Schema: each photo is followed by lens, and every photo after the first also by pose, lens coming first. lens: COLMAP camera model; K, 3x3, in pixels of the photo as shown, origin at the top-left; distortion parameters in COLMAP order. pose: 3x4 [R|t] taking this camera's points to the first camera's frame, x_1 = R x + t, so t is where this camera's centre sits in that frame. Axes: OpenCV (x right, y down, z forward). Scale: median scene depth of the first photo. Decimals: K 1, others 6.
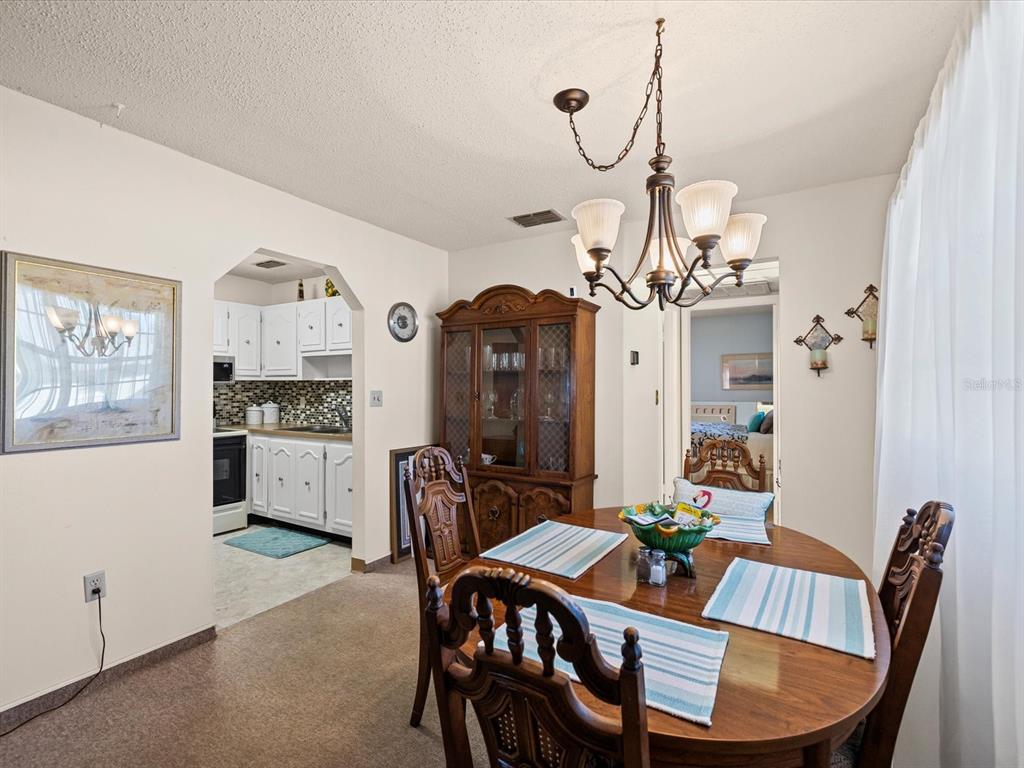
lens RADIAL K [[482.9, 0, 514.0], [0, 482.9, 378.1], [0, 0, 1]] dist [0.002151, 0.000221]
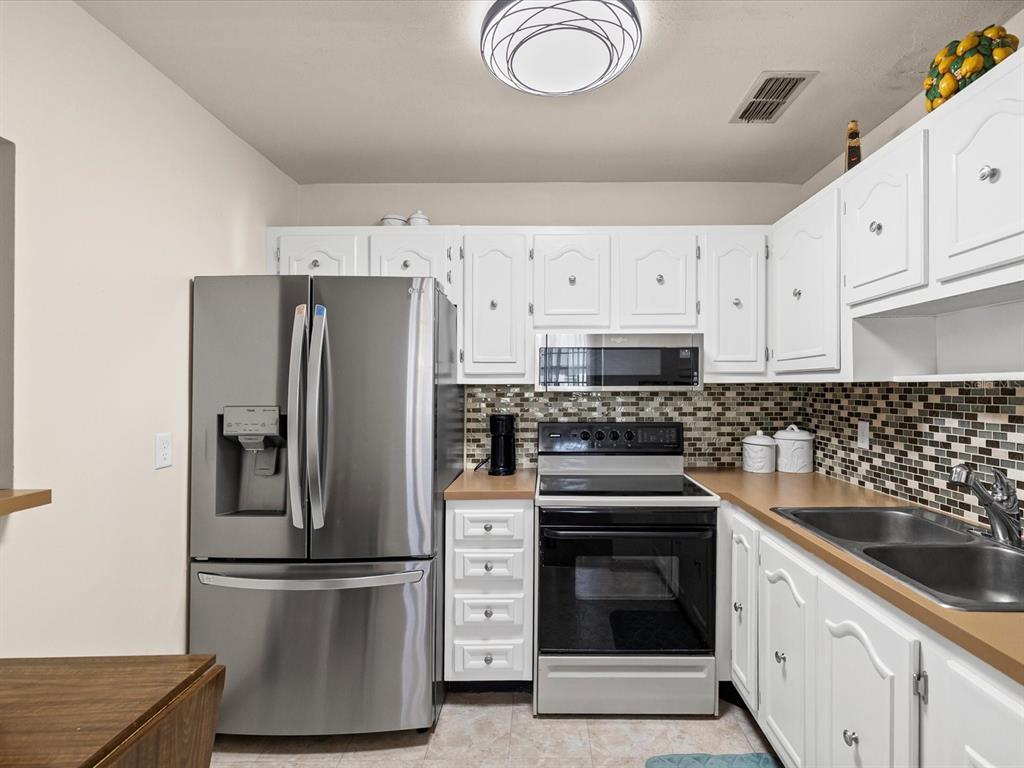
lens RADIAL K [[514.2, 0, 532.8], [0, 514.2, 395.8], [0, 0, 1]] dist [0.002940, 0.000133]
pose [[0.511225, 0.015034, -0.859315, -0.217089], [0.016526, 0.999490, 0.027318, 0.000025], [0.859288, -0.028167, 0.510716, 0.565804]]
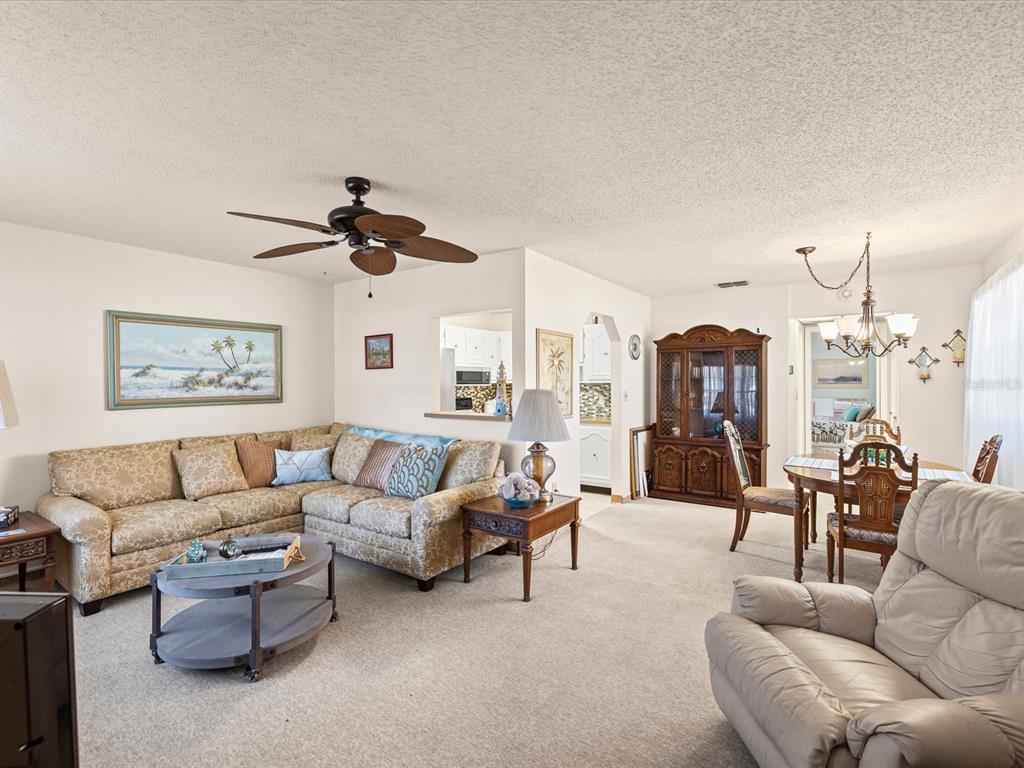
lens RADIAL K [[482.9, 0, 514.0], [0, 482.9, 378.1], [0, 0, 1]] dist [0.002151, 0.000221]
pose [[0.997083, -0.002863, -0.076277, -0.374803], [0.003527, 0.999957, 0.008567, -0.022972], [0.076249, -0.008811, 0.997050, -0.443501]]
